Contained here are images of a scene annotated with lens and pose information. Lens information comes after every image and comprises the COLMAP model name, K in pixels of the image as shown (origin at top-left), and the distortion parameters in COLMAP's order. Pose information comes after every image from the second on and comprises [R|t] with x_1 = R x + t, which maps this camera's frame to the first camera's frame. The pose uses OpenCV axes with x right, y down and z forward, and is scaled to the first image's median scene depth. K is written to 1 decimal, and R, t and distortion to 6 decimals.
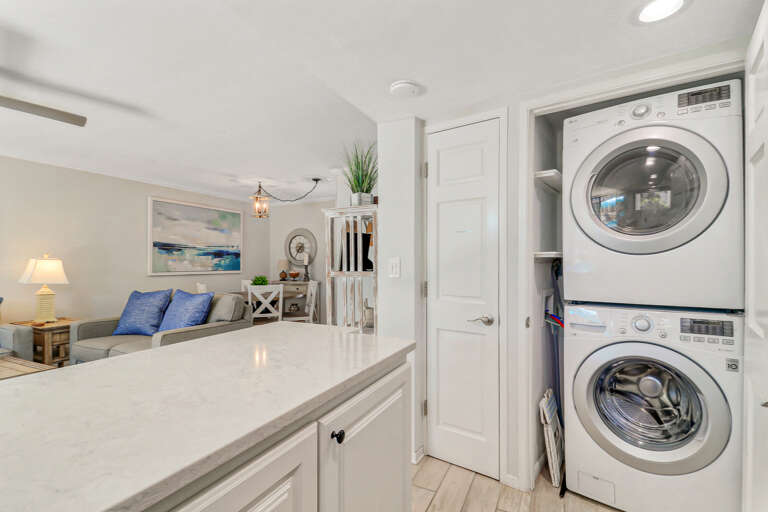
lens RADIAL K [[351.9, 0, 395.4], [0, 351.9, 261.2], [0, 0, 1]] dist [-0.003934, -0.003765]
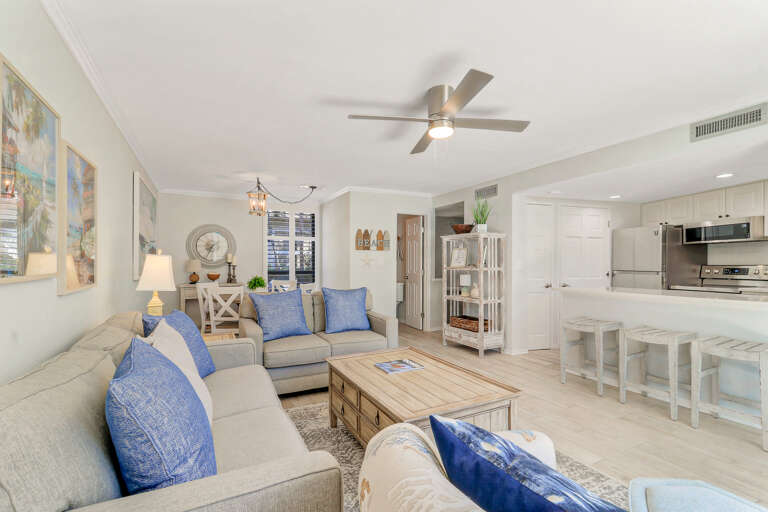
lens RADIAL K [[351.9, 0, 377.0], [0, 351.9, 267.4], [0, 0, 1]] dist [-0.003934, -0.003765]
pose [[0.624421, -0.005828, 0.781066, -0.807278], [-0.006405, 0.999900, 0.012581, 0.004015], [-0.781061, -0.012858, 0.624322, 0.128171]]
